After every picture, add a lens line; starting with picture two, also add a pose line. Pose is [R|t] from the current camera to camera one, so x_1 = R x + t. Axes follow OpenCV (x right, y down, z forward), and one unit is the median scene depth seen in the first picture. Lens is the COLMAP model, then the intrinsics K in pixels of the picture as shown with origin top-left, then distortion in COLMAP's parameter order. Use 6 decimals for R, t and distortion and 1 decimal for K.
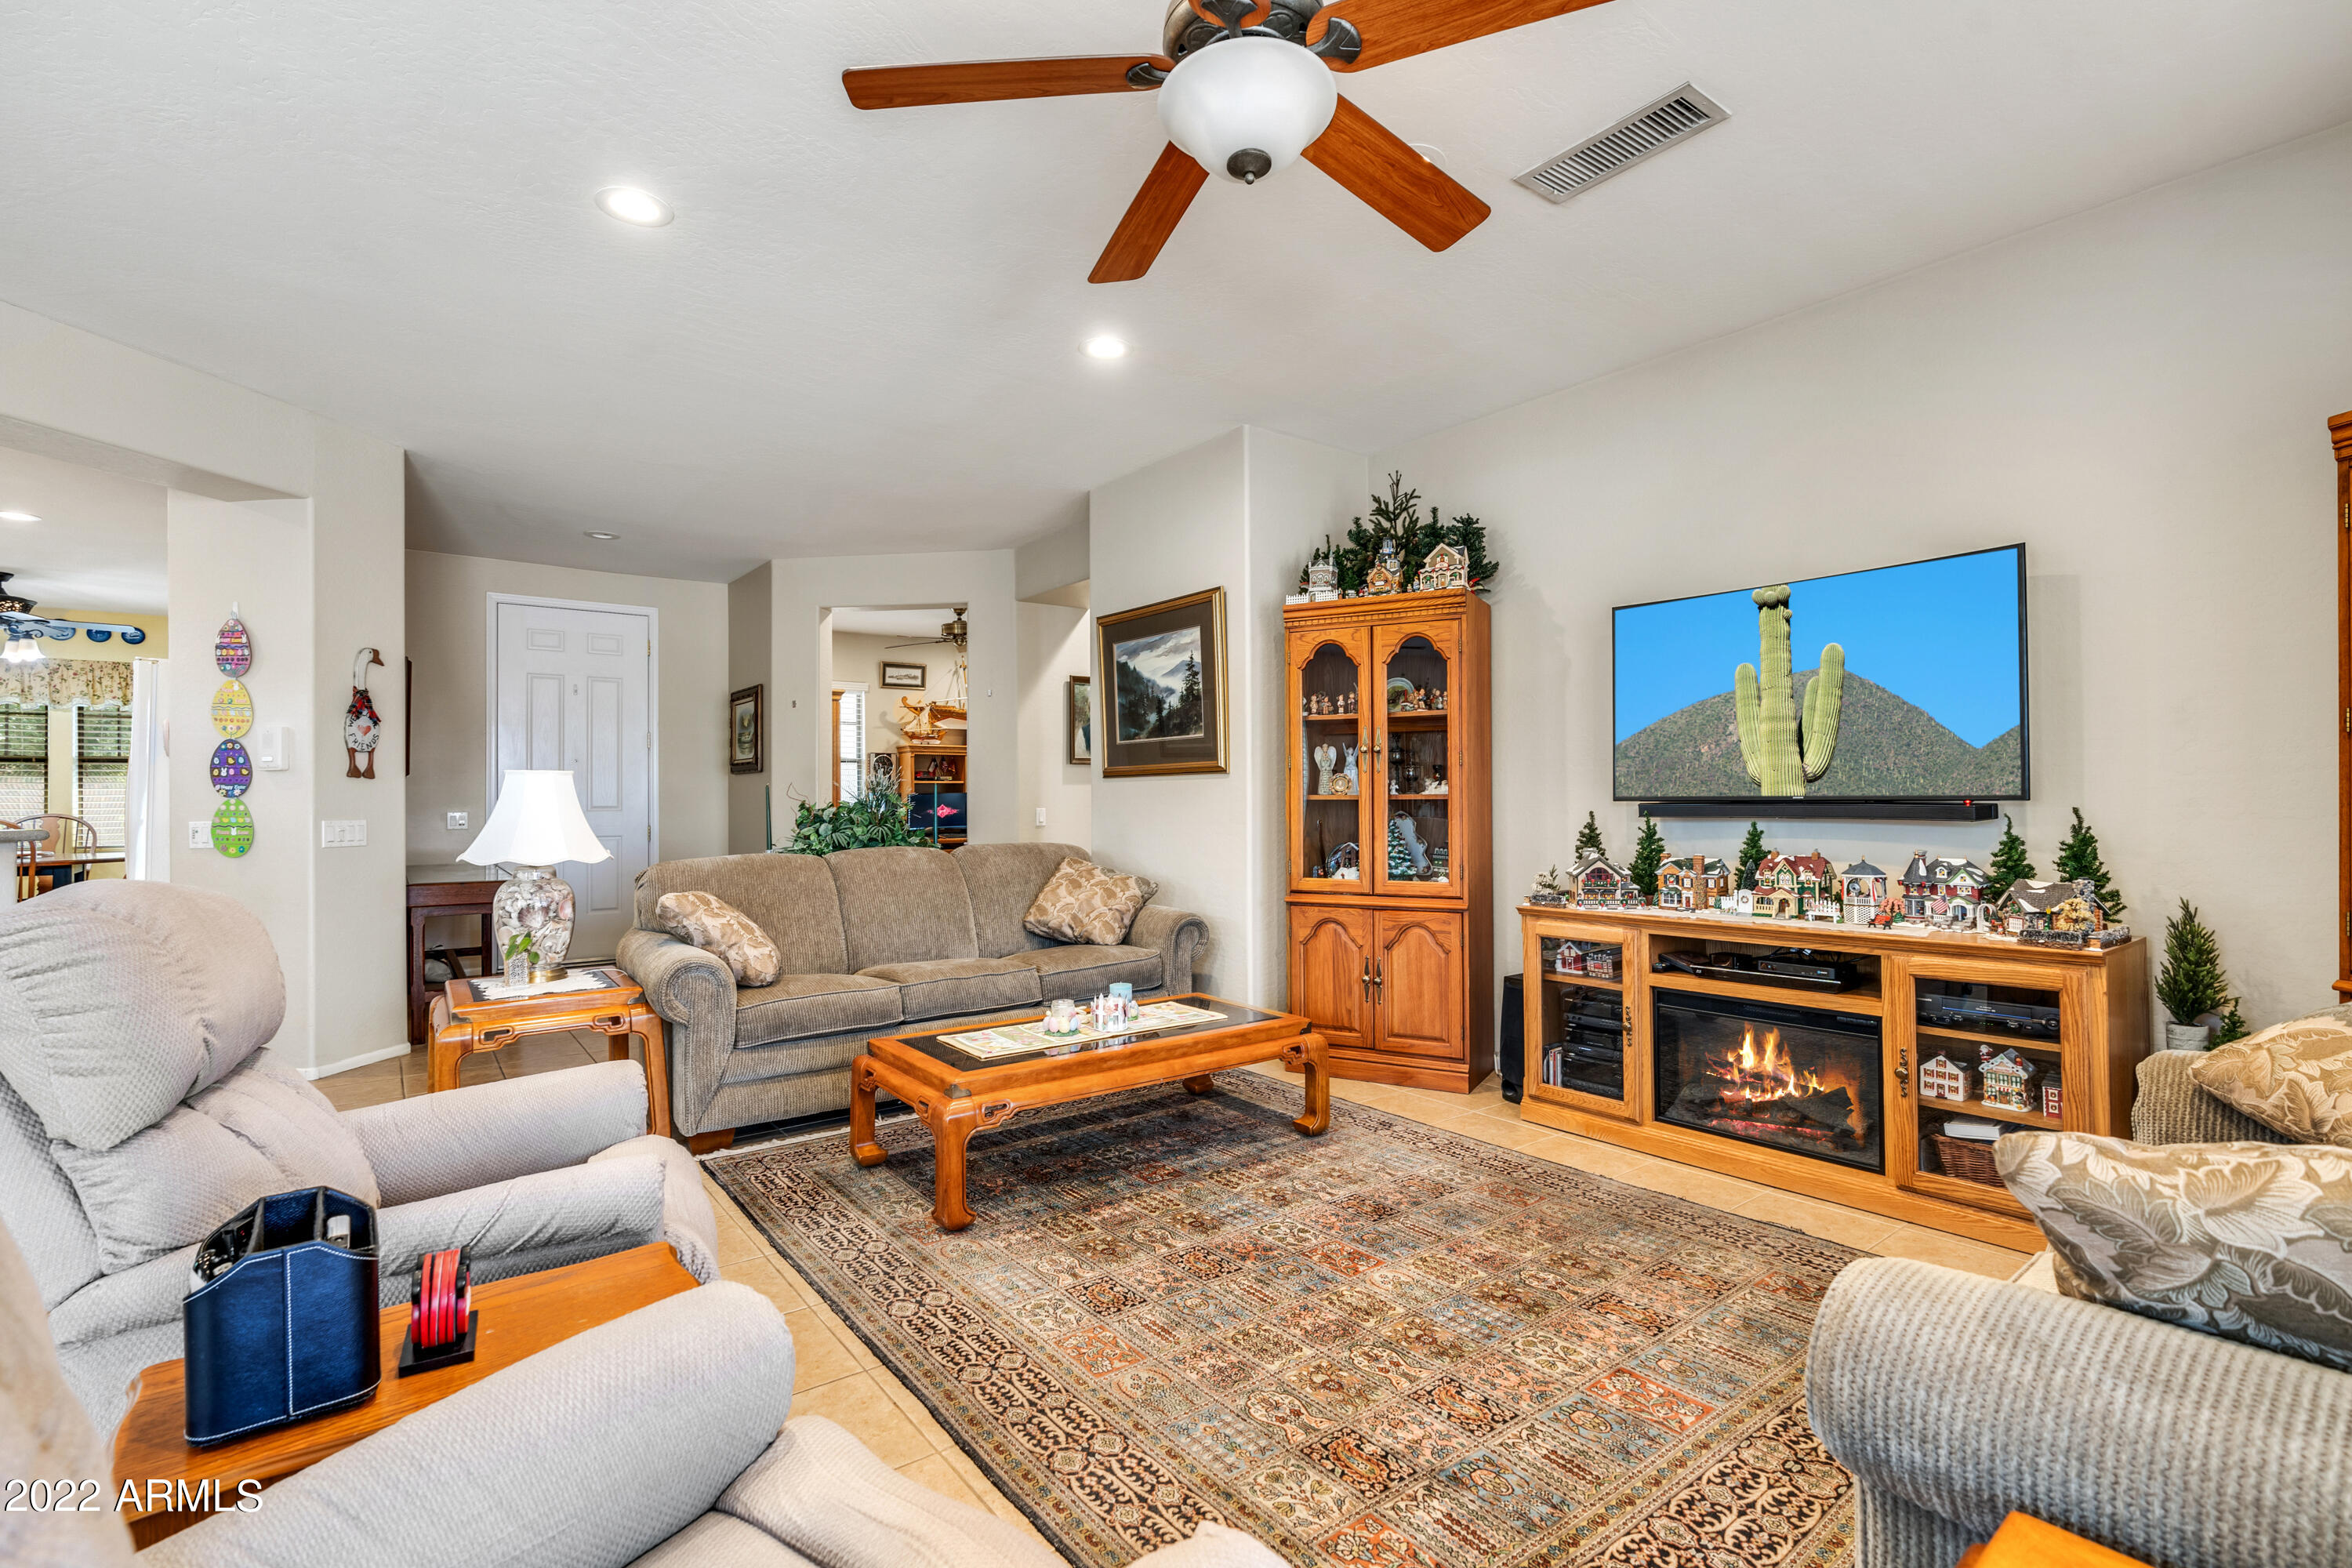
lens RADIAL K [[1071.6, 0, 1190.8], [0, 1071.6, 789.8], [0, 0, 1]] dist [-0.012895, 0.003462]
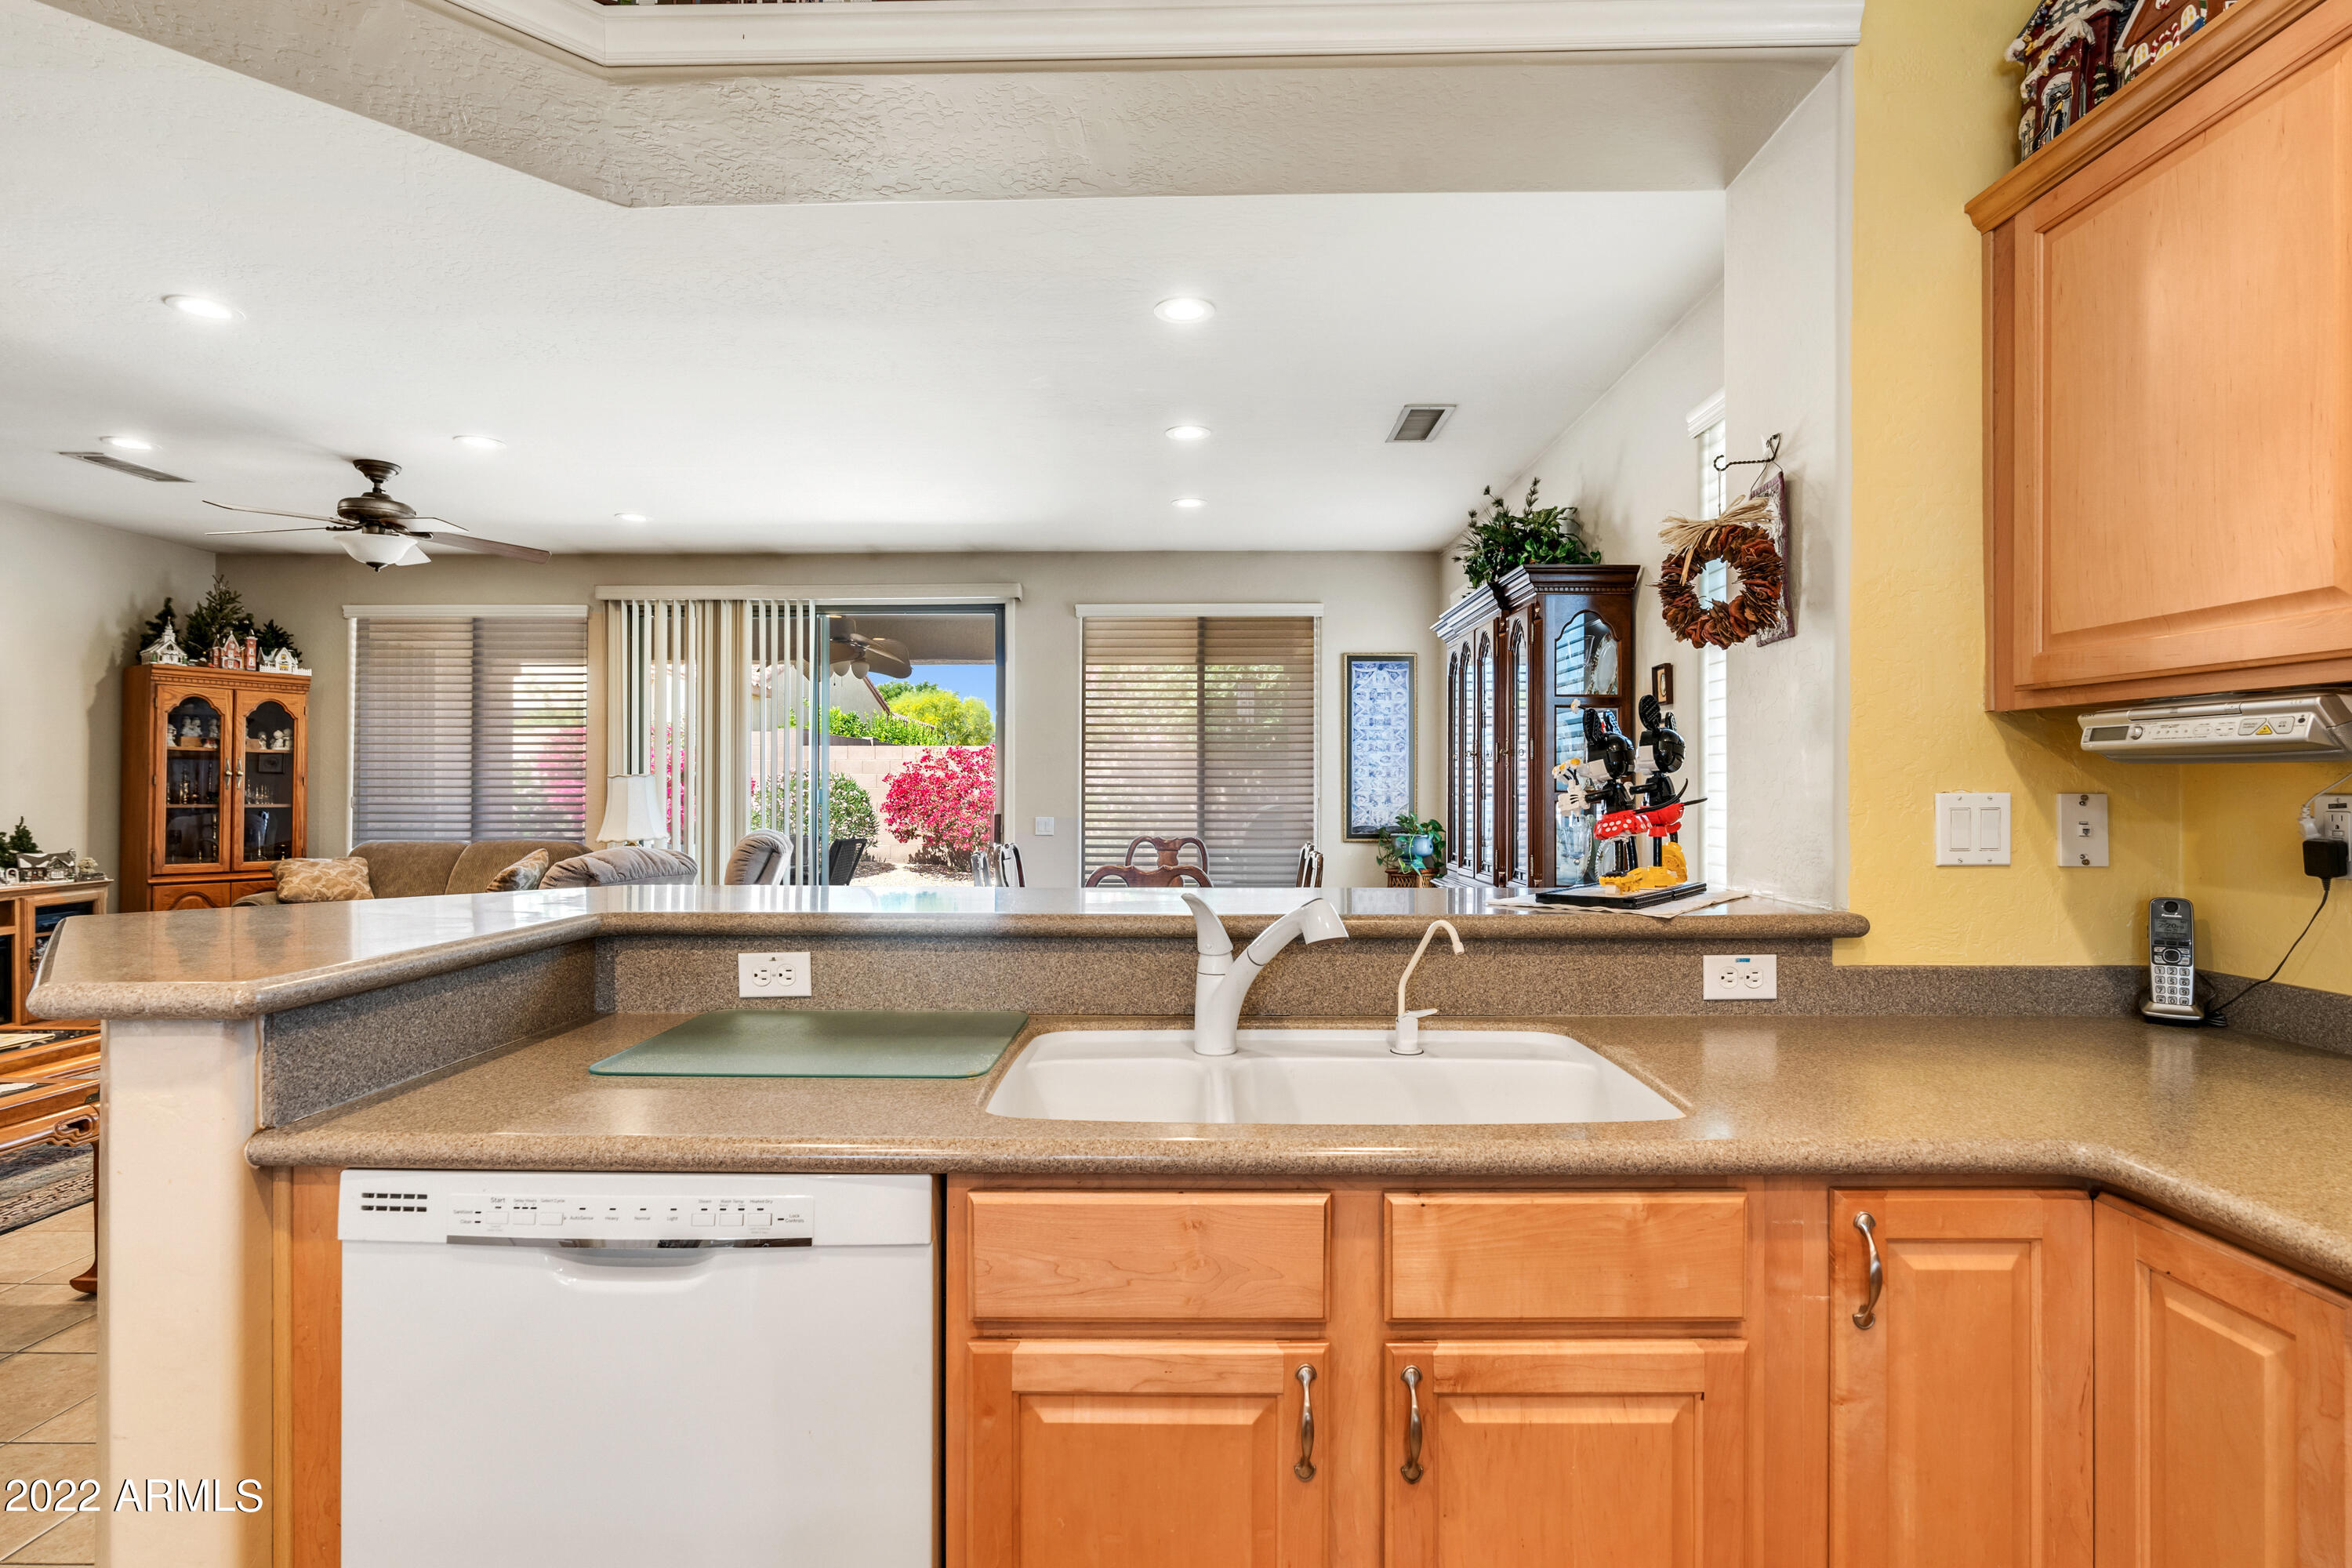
lens RADIAL K [[1130.0, 0, 1190.1], [0, 1130.0, 783.6], [0, 0, 1]] dist [-0.011194, 0.003994]
pose [[-0.791335, 0.007130, 0.611341, -1.660194], [-0.001509, 0.999906, -0.013616, -0.014289], [-0.611381, -0.011697, -0.791250, 1.026100]]
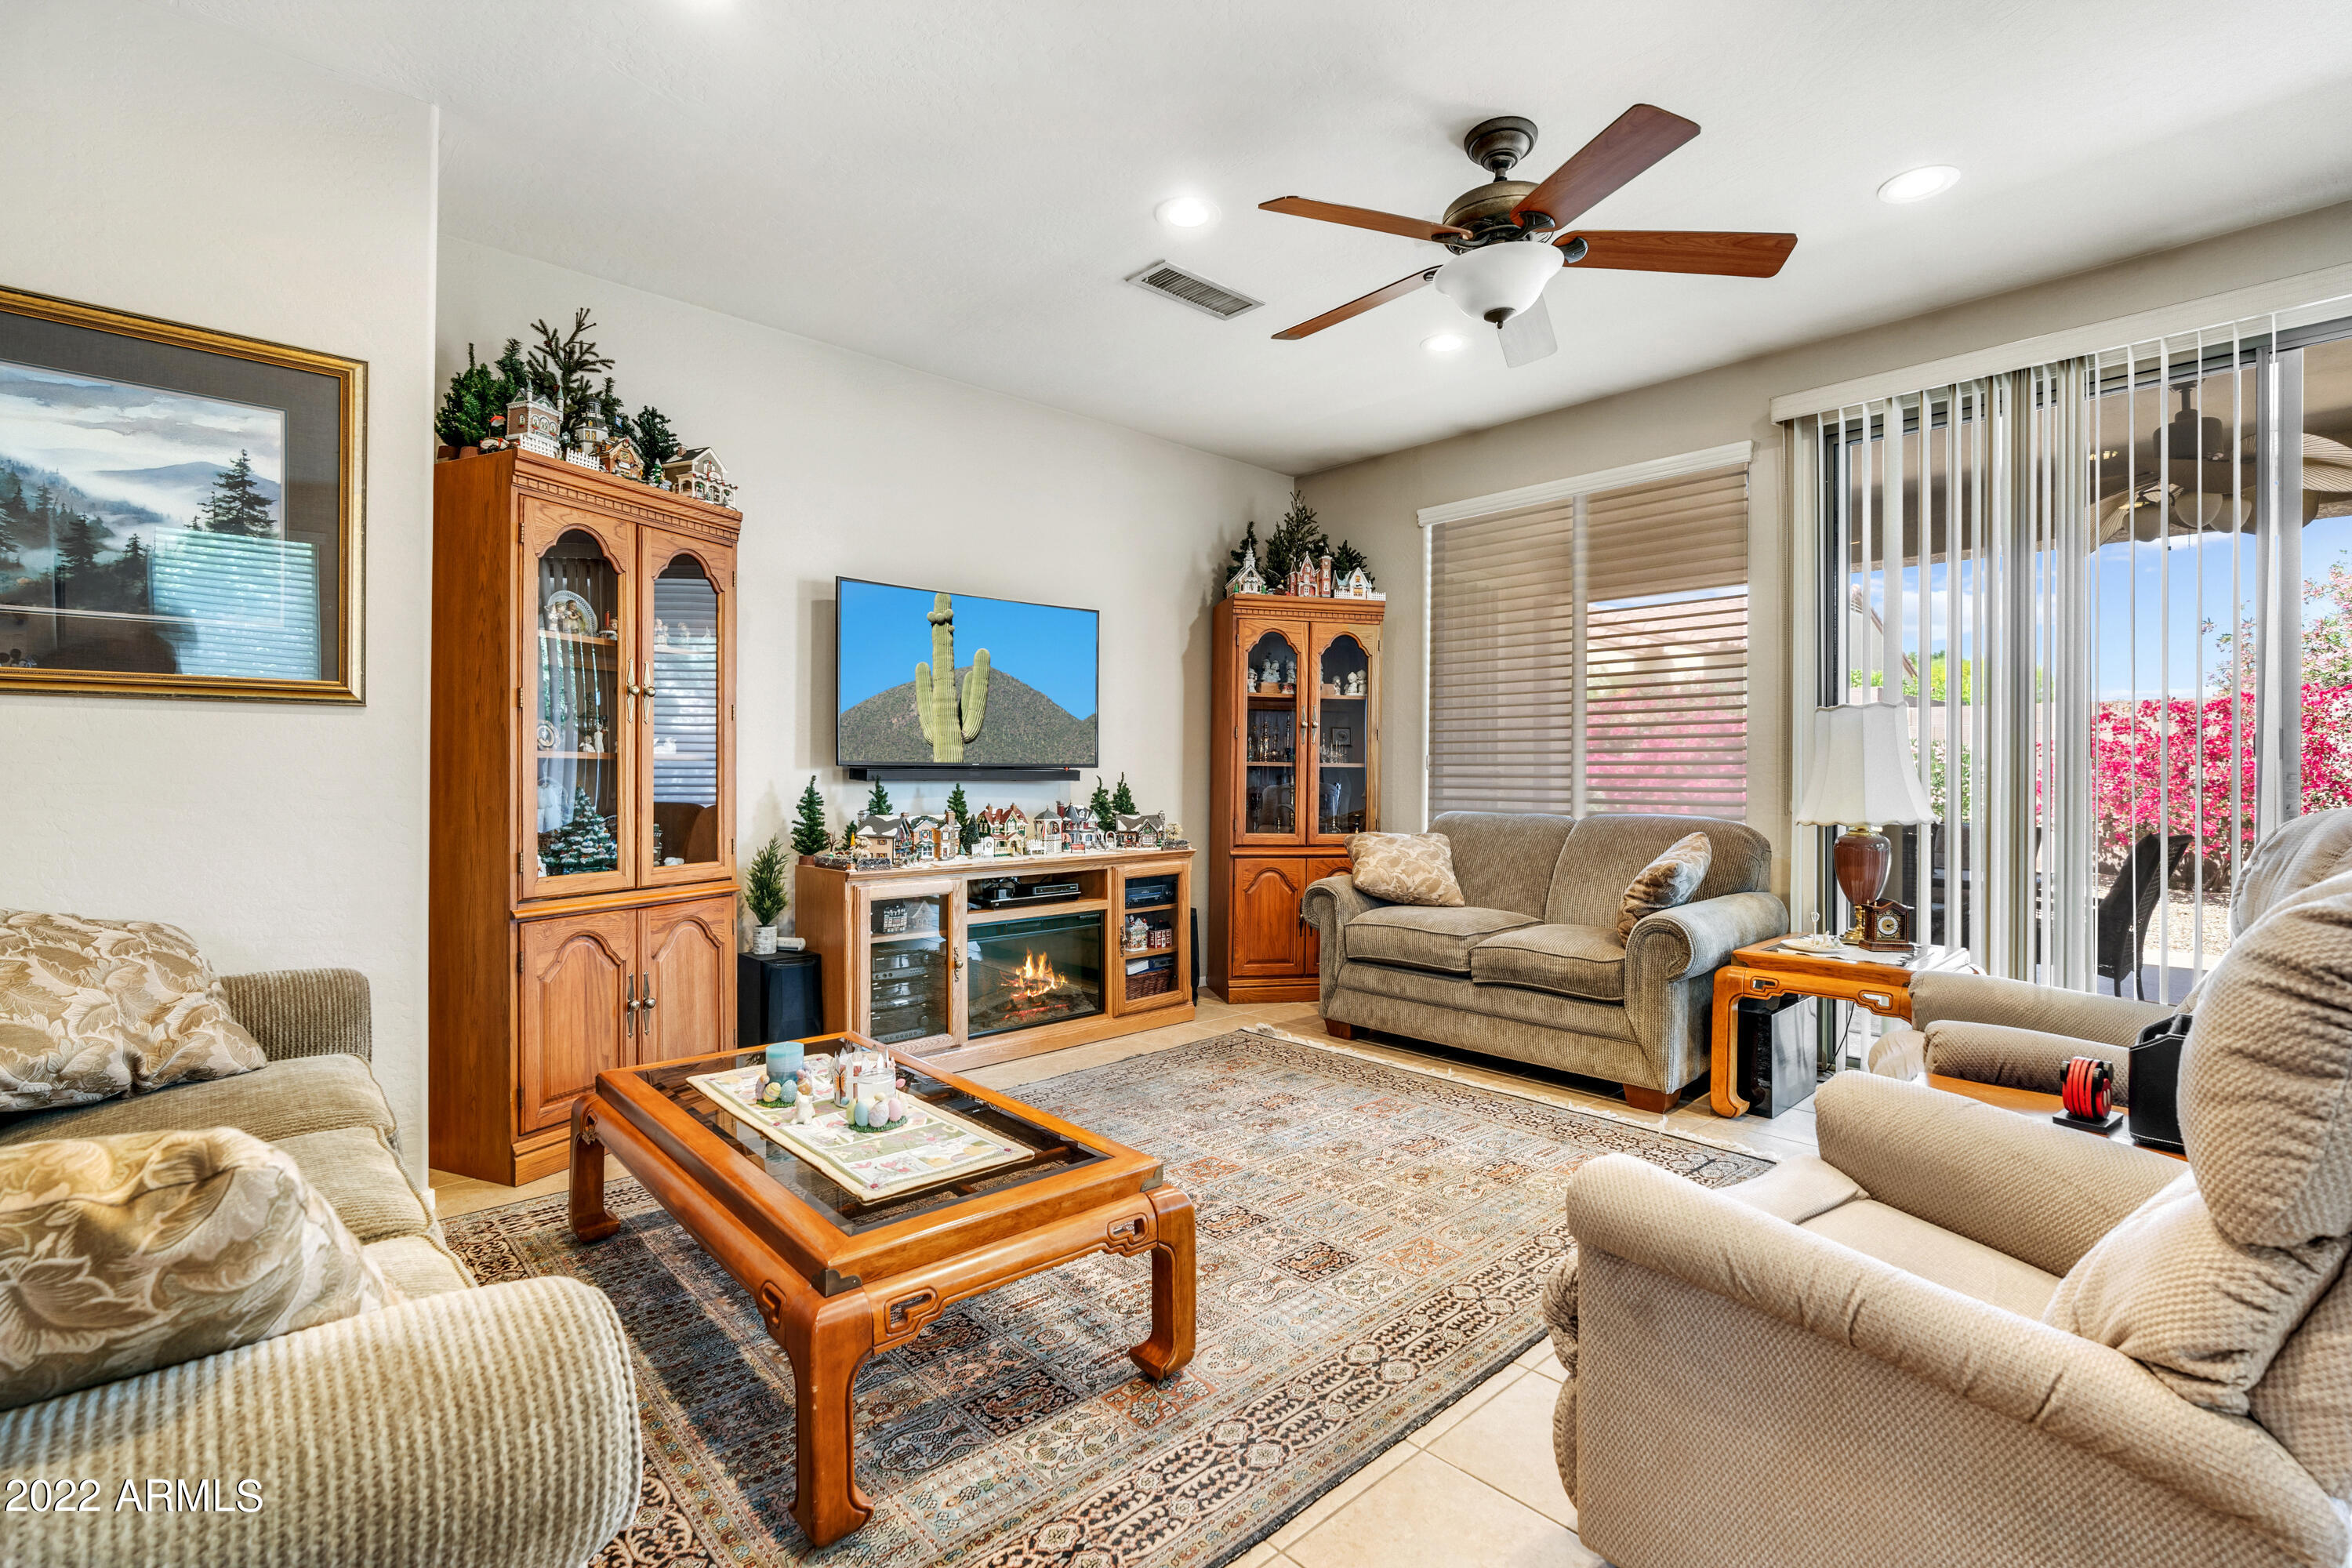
lens RADIAL K [[1071.6, 0, 1187.5], [0, 1071.6, 776.4], [0, 0, 1]] dist [-0.012895, 0.003462]
pose [[-0.087838, 0.003512, 0.996129, -0.705582], [-0.011330, 0.999926, -0.004525, 0.023486], [-0.996070, -0.011683, -0.087792, 0.814889]]
